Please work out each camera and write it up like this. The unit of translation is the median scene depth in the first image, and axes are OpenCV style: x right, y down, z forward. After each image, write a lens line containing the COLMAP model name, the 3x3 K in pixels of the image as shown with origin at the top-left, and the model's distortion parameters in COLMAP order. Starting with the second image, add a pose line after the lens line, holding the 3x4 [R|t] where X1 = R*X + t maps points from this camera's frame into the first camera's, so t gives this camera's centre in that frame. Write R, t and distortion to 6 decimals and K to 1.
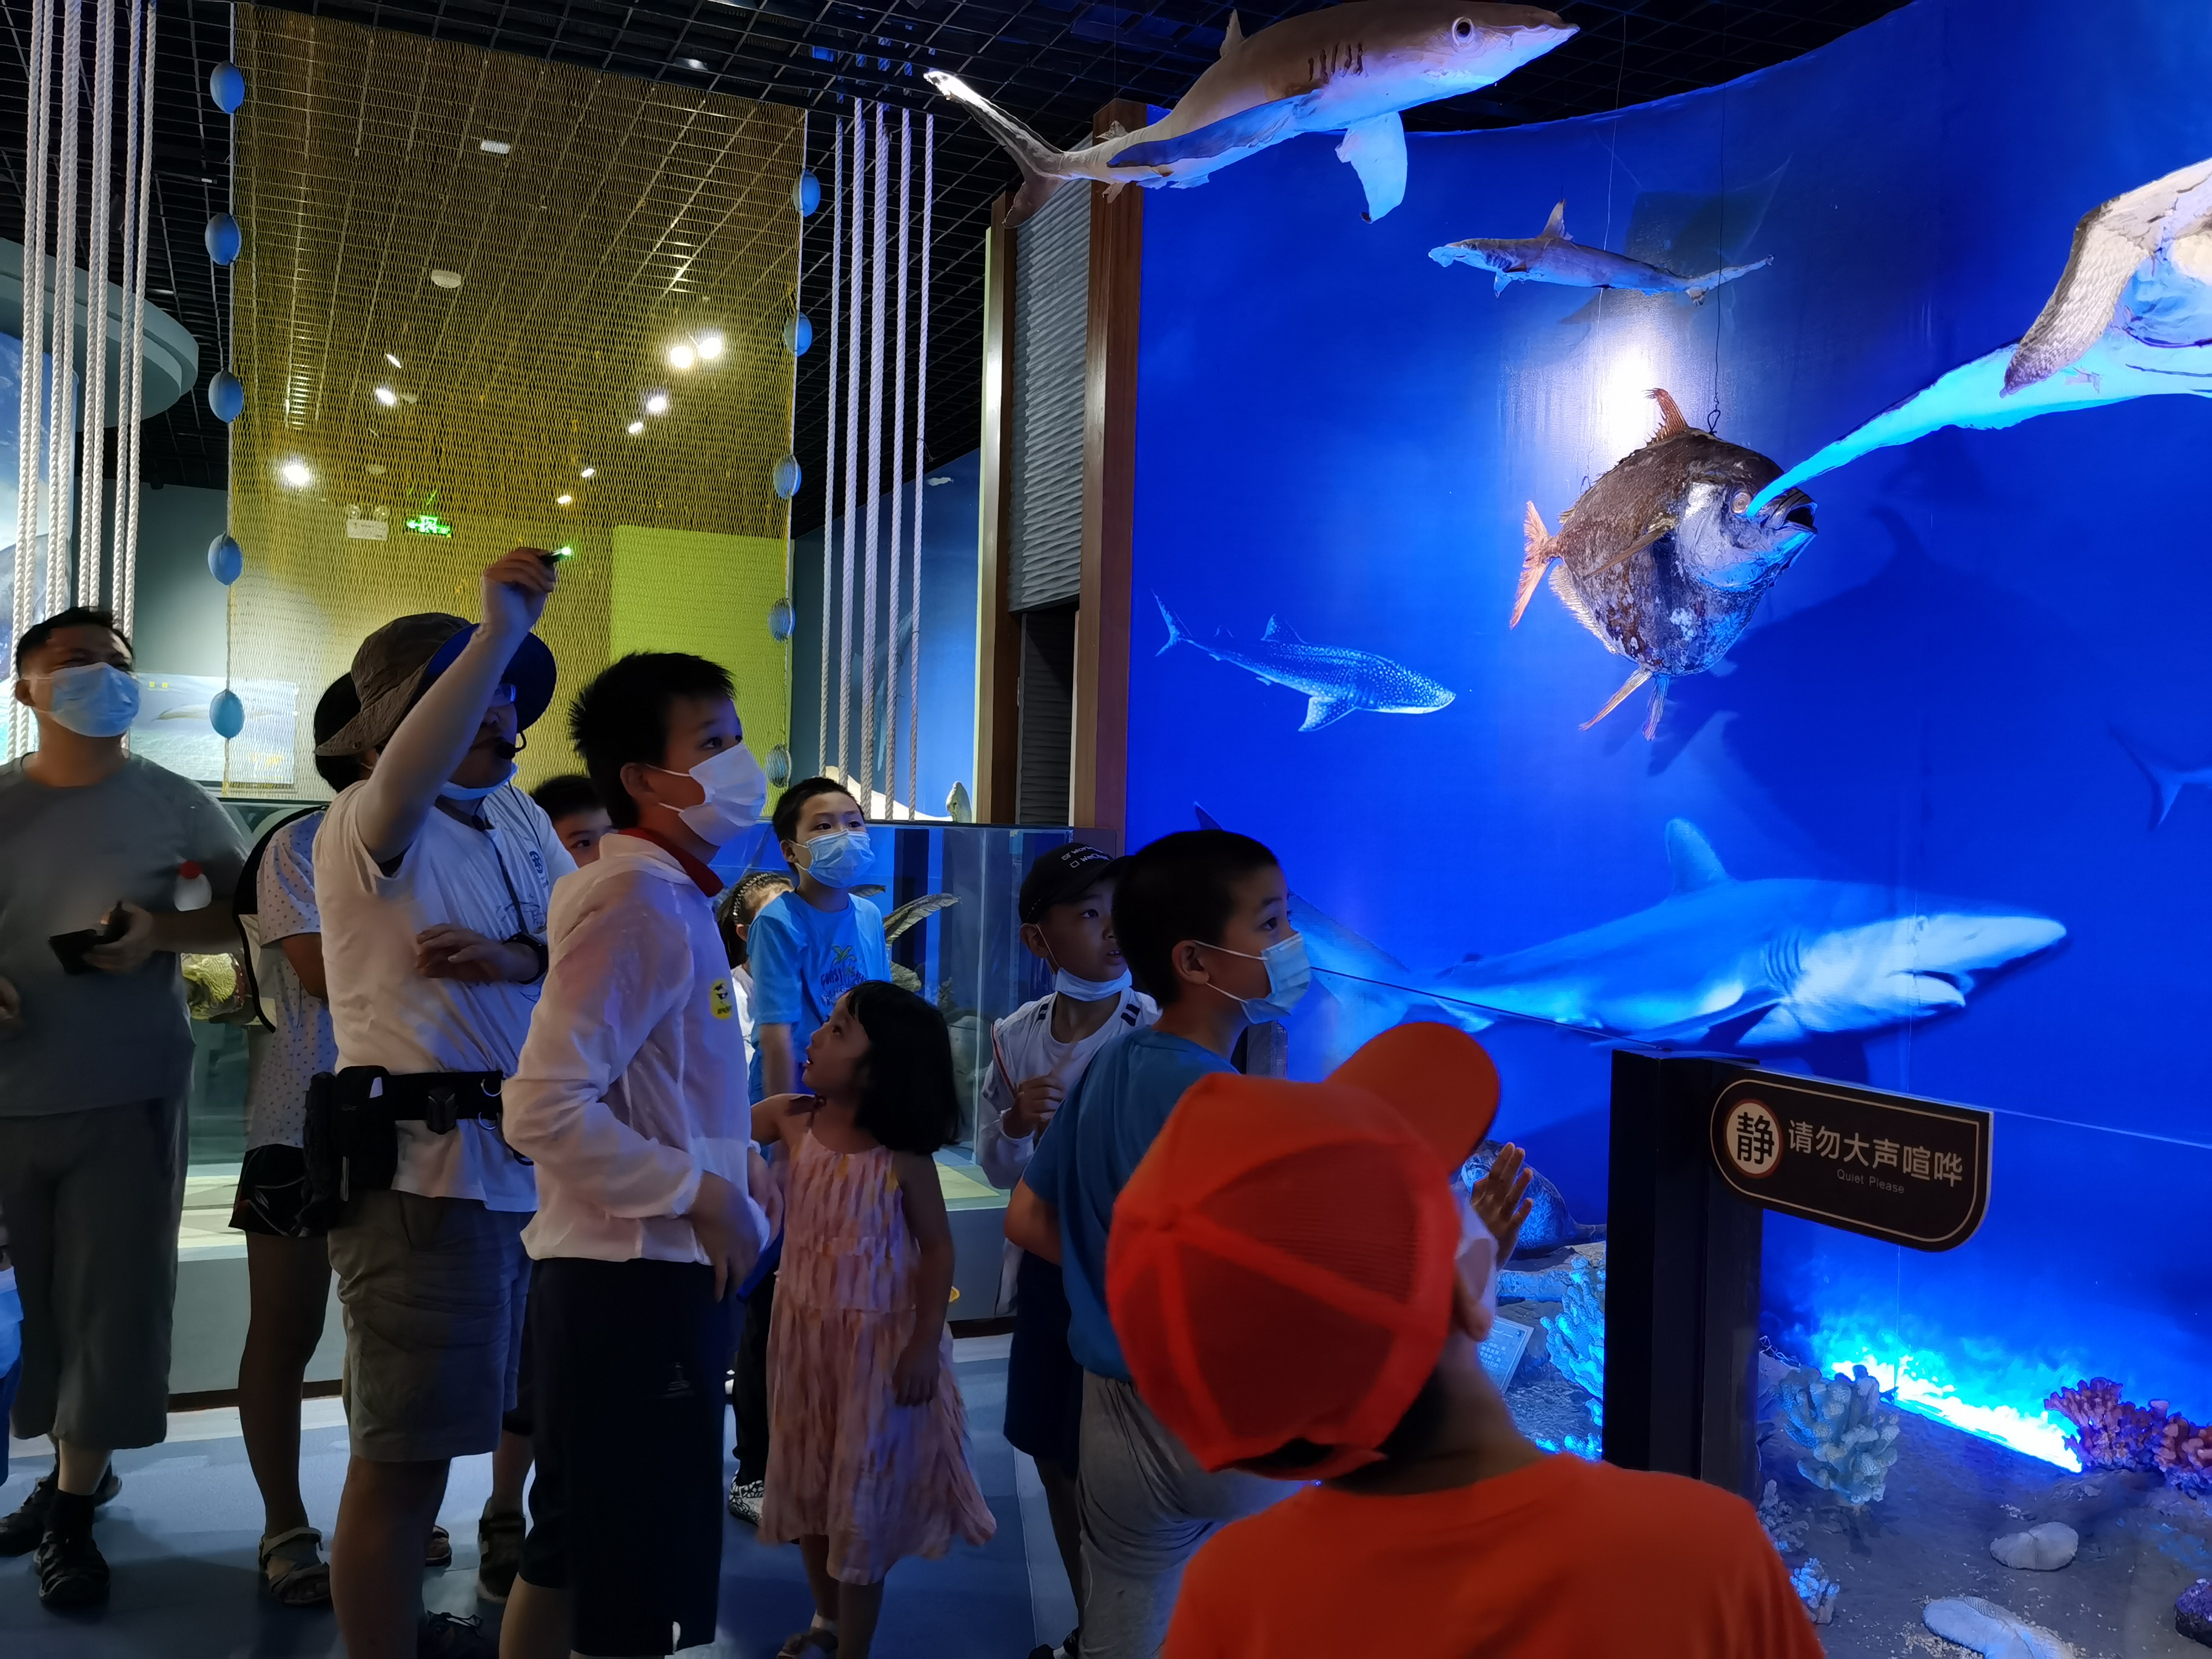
lens RADIAL K [[1850.1, 0, 1100.8], [0, 1850.1, 836.8], [0, 0, 1]] dist [0.052316, -0.038759]
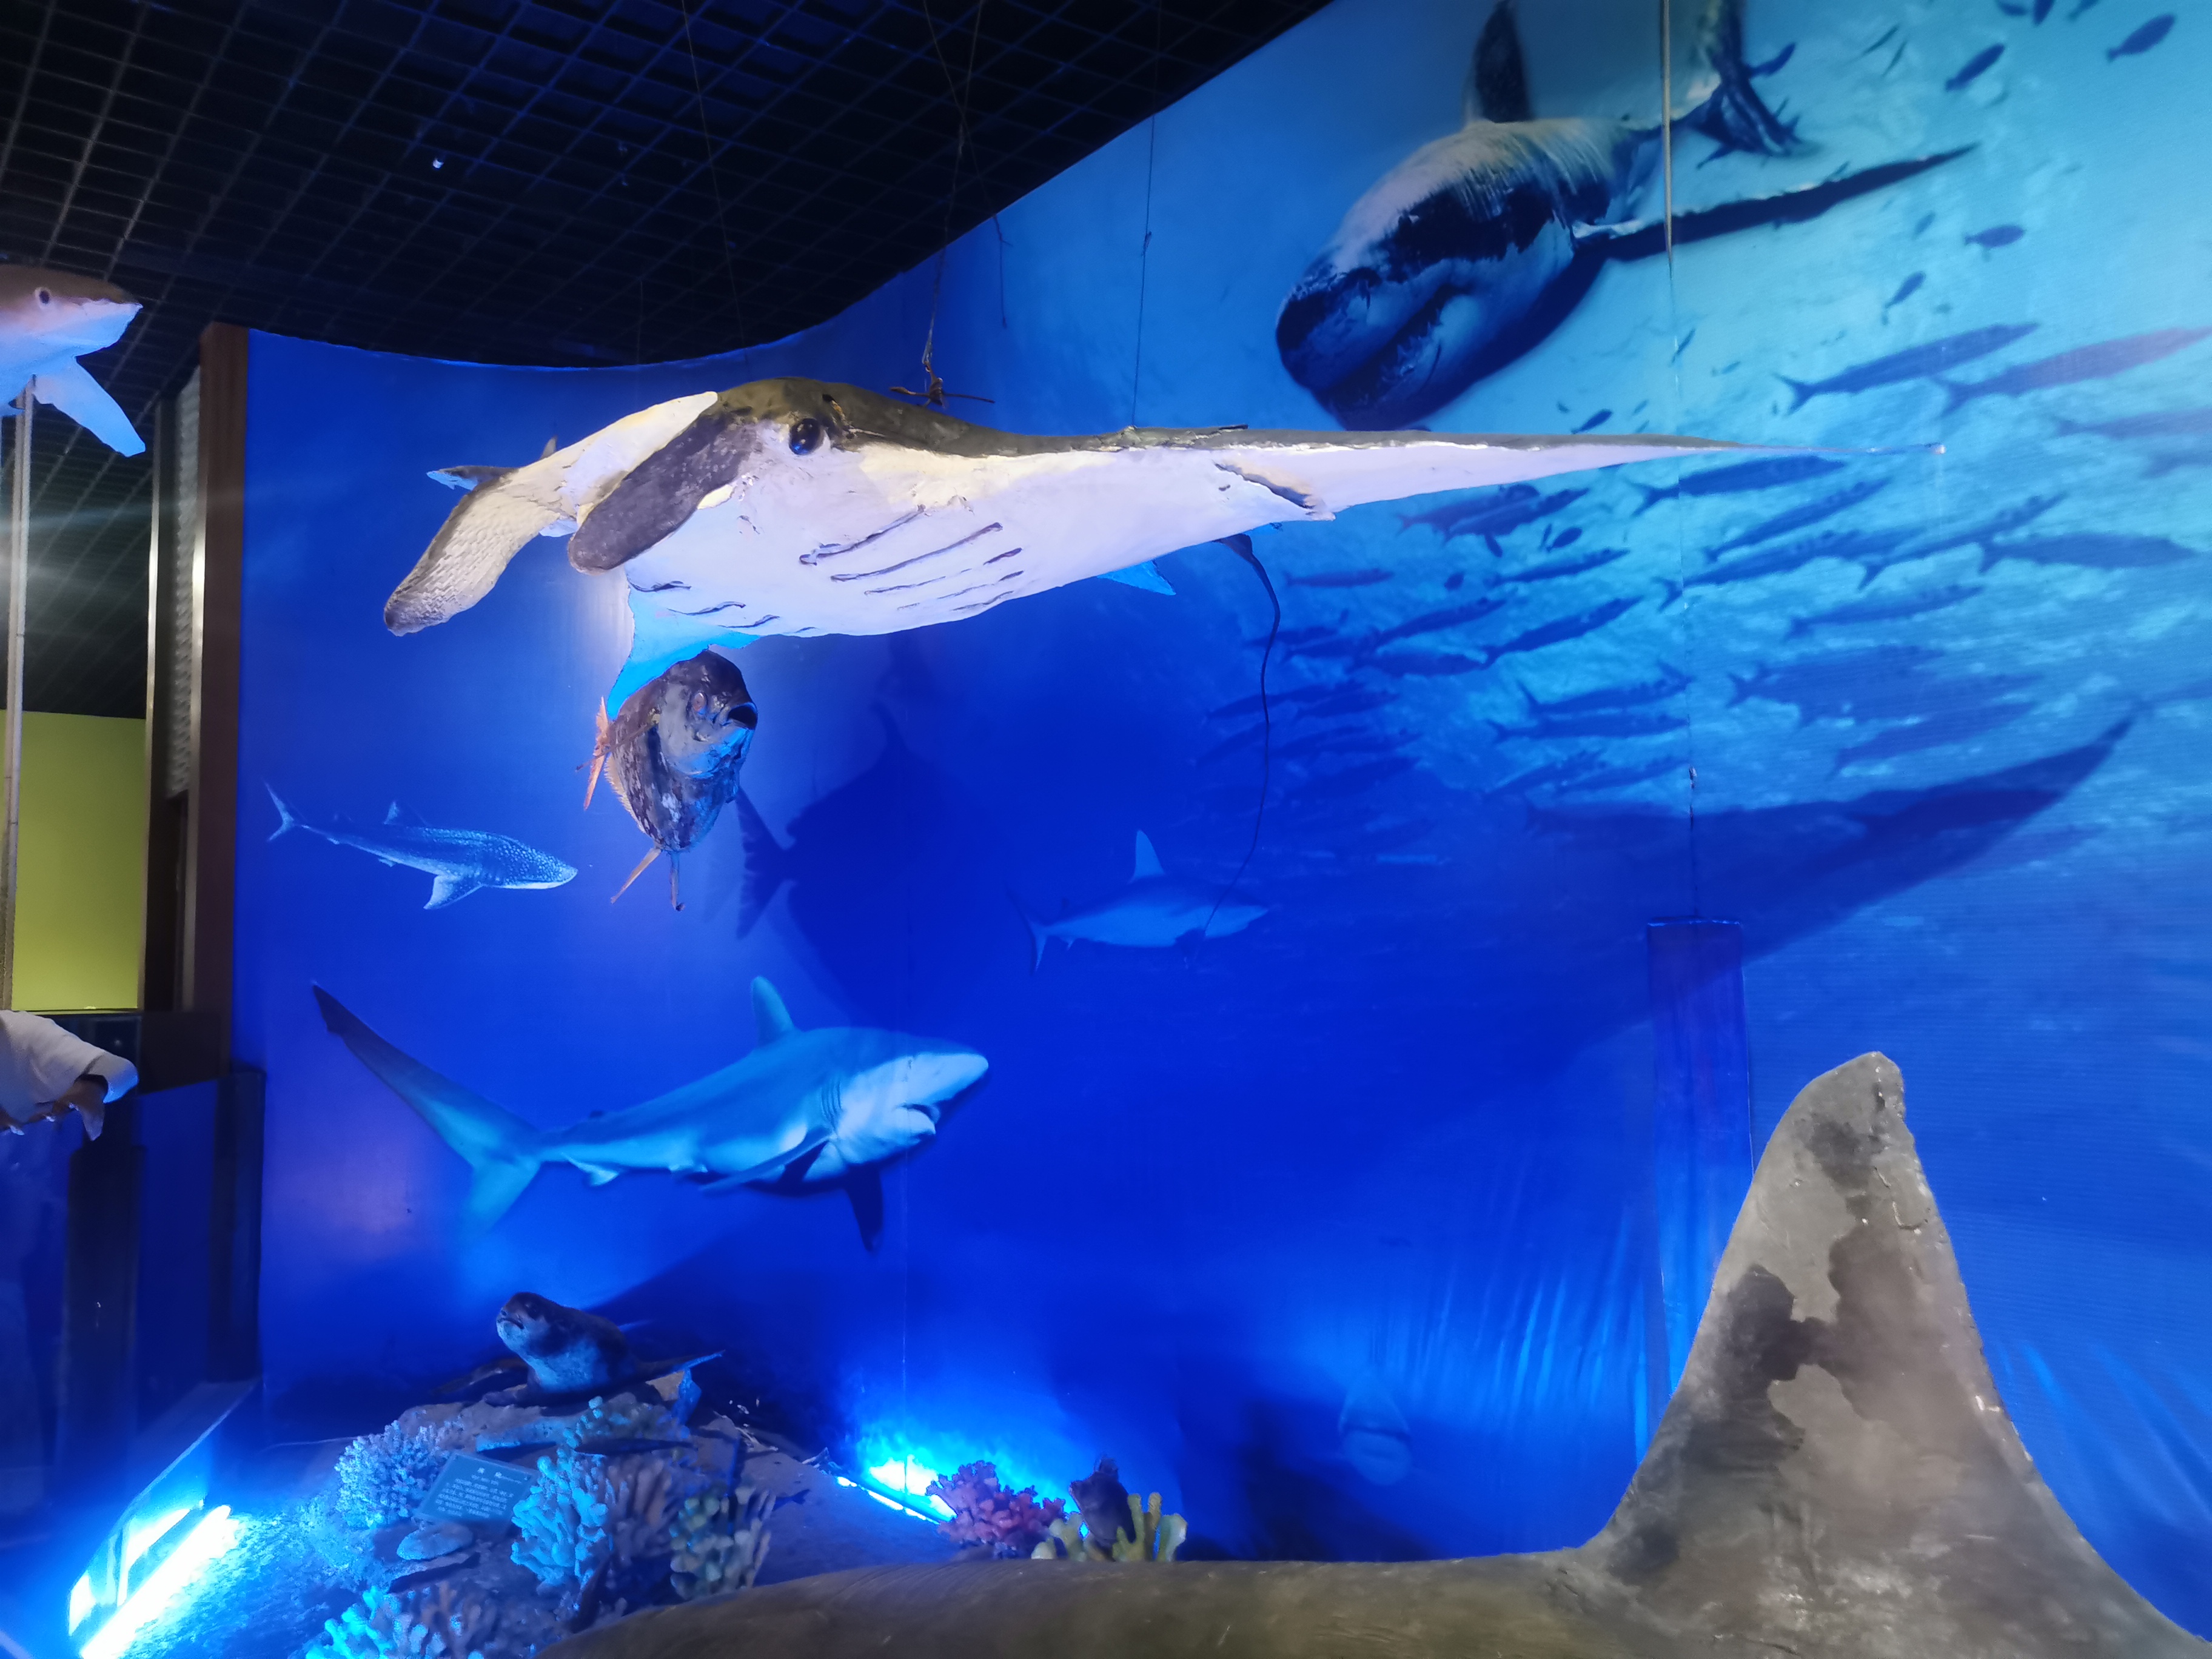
lens RADIAL K [[1721.7, 0, 1105.3], [0, 1721.7, 813.7], [0, 0, 1]] dist [0.030711, -0.006609]
pose [[0.970811, -0.022353, 0.238801, 0.288275], [0.045783, 0.994610, -0.093027, -0.001540], [-0.235435, 0.101244, 0.966602, -0.060672]]
